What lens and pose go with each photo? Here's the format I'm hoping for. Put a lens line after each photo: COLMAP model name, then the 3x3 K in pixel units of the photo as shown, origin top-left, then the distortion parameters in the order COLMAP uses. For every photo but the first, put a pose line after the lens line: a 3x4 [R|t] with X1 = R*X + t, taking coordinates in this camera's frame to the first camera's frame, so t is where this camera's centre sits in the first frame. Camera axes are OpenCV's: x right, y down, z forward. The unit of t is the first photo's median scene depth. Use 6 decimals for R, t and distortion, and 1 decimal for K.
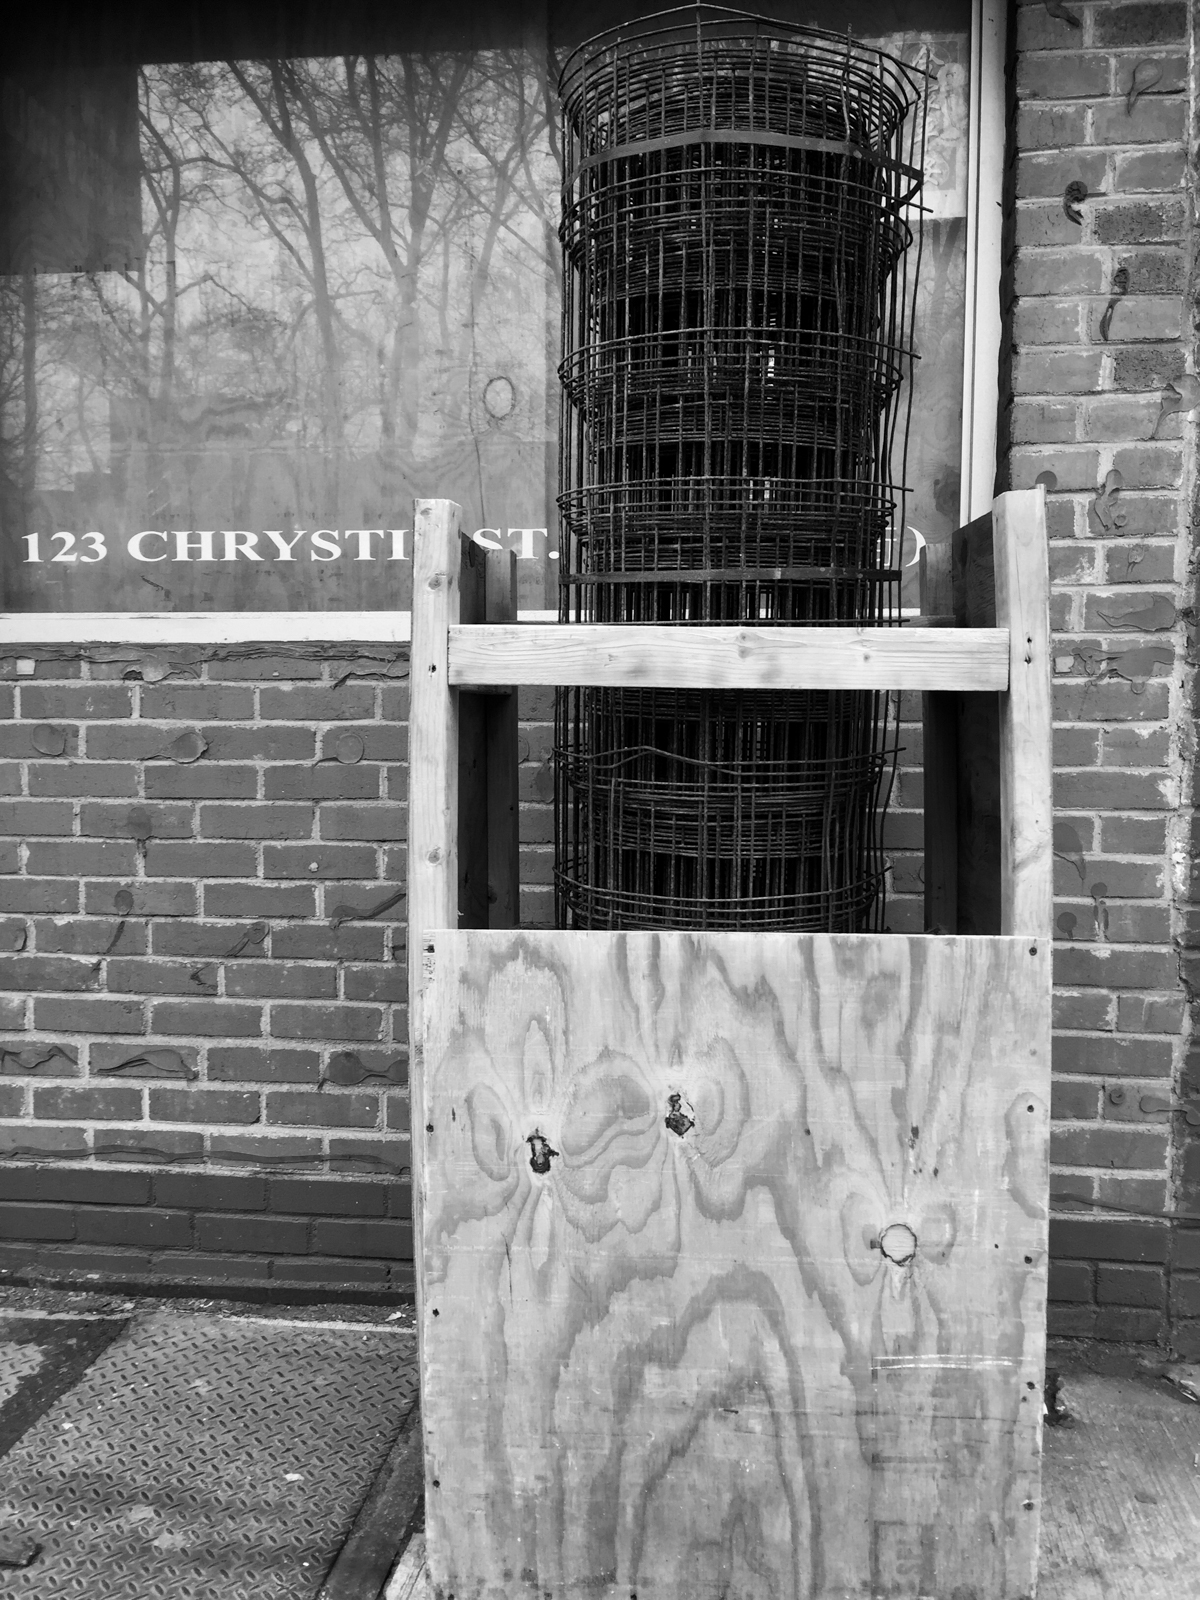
lens RADIAL K [[1390.7, 0, 601.2], [0, 1390.7, 791.2], [0, 0, 1]] dist [0.083550, -0.126498]
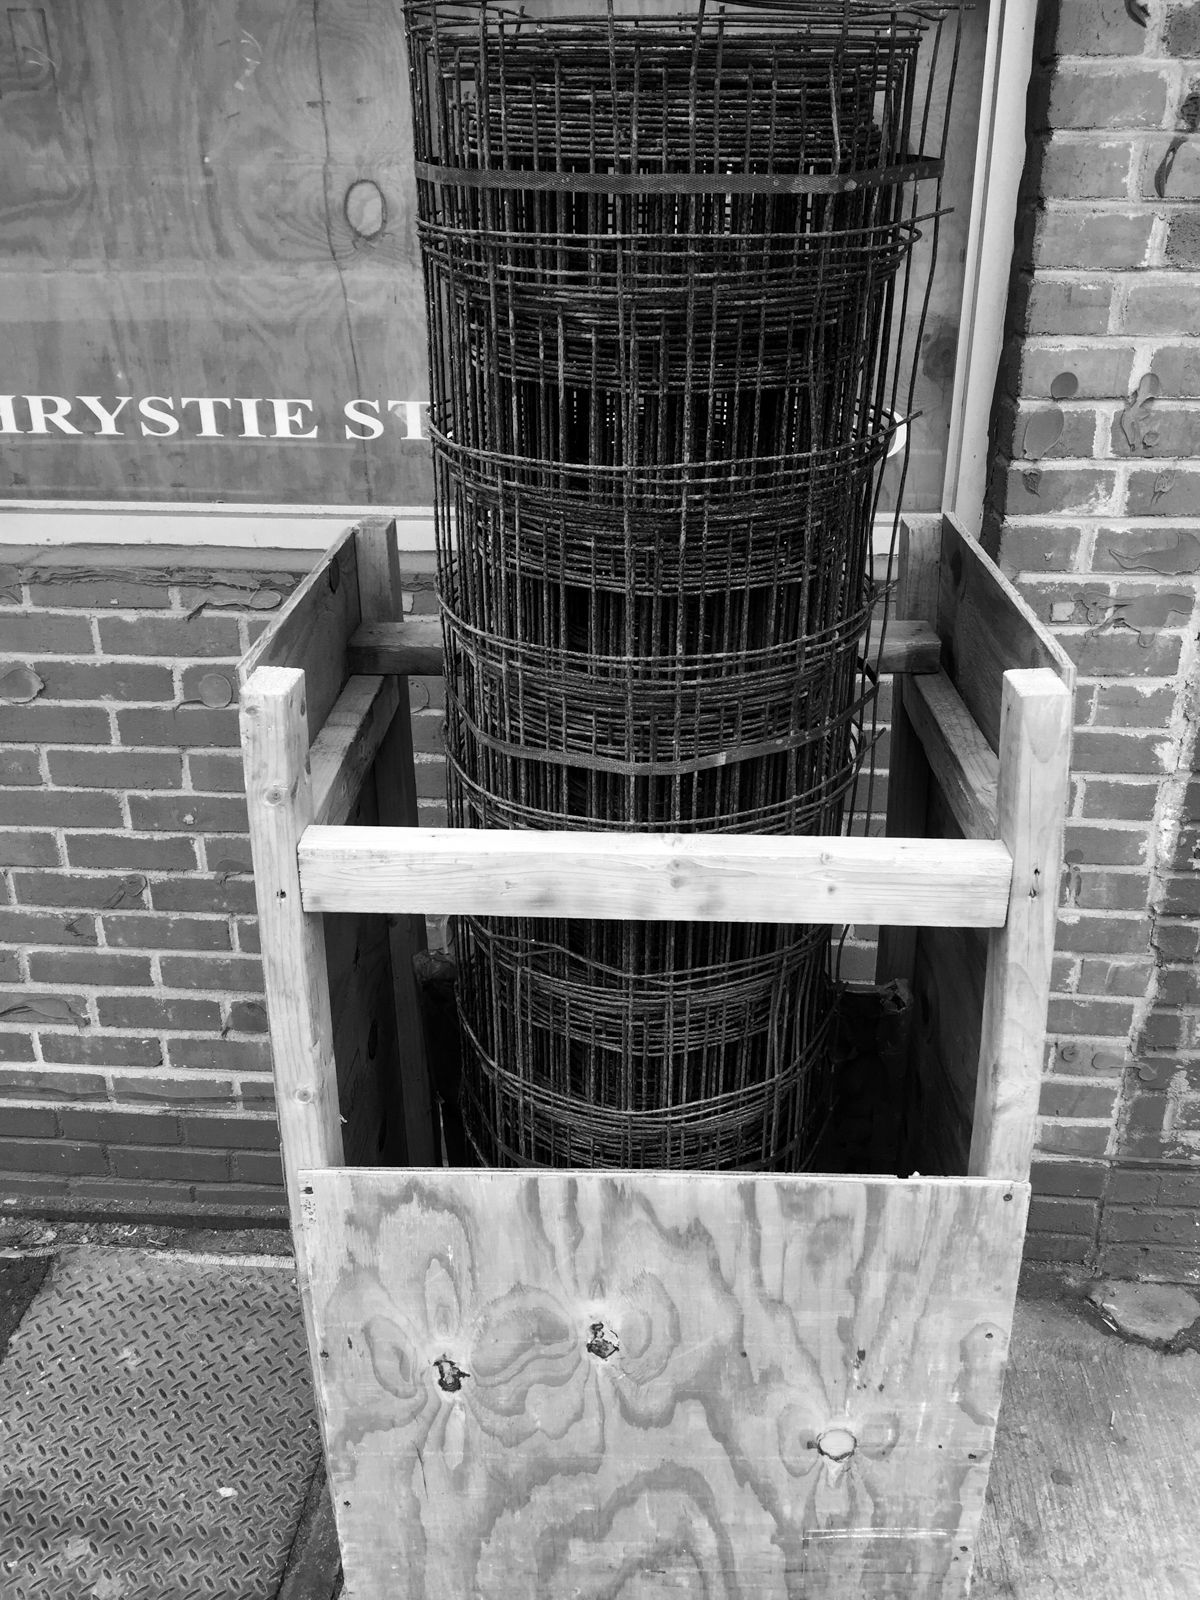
lens RADIAL K [[1390.7, 0, 597.1], [0, 1390.7, 803.3], [0, 0, 1]] dist [0.083550, -0.126498]
pose [[0.999059, -0.026809, 0.034084, 0.023436], [0.013219, 0.936872, 0.349422, -0.307529], [-0.041301, -0.348643, 0.936345, 0.207157]]
